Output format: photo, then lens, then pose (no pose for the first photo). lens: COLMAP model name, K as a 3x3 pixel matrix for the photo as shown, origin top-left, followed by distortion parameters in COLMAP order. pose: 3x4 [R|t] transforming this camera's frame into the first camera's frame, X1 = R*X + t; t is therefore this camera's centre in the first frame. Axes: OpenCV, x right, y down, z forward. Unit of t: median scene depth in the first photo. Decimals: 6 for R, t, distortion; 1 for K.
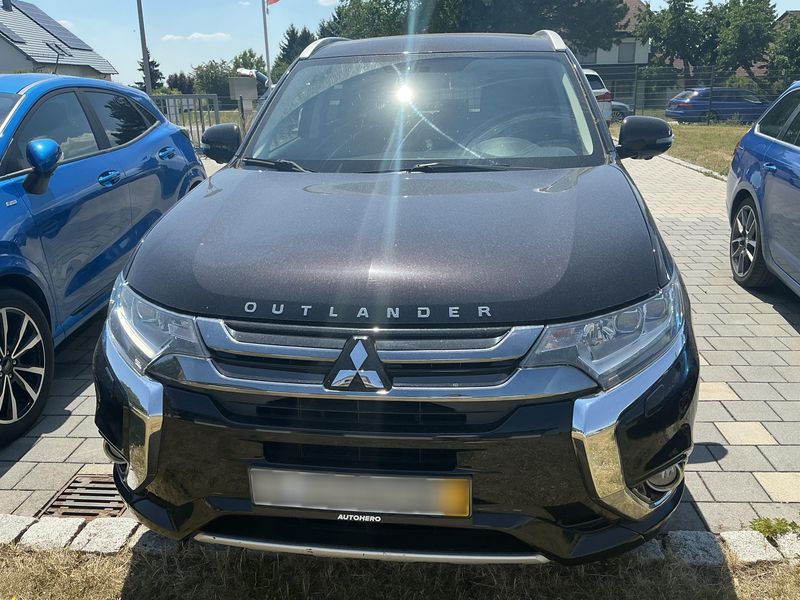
lens RADIAL K [[682.3, 0, 400.8], [0, 682.3, 288.4], [0, 0, 1]] dist [0.082532, -0.168007]
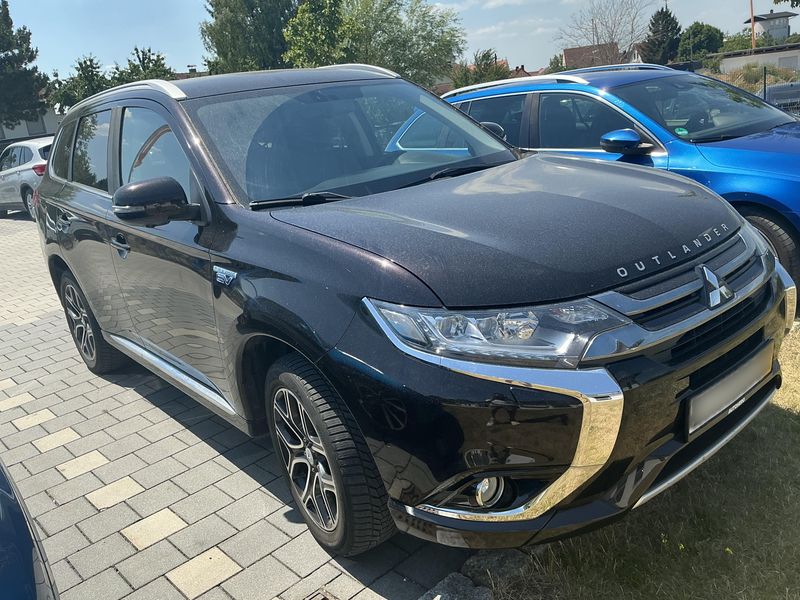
lens RADIAL K [[682.3, 0, 400.8], [0, 682.3, 288.4], [0, 0, 1]] dist [0.082532, -0.168007]
pose [[0.669845, -0.267586, 0.692608, -1.197341], [0.328524, 0.943339, 0.046728, -0.118682], [-0.665868, 0.196237, 0.719799, 0.430939]]
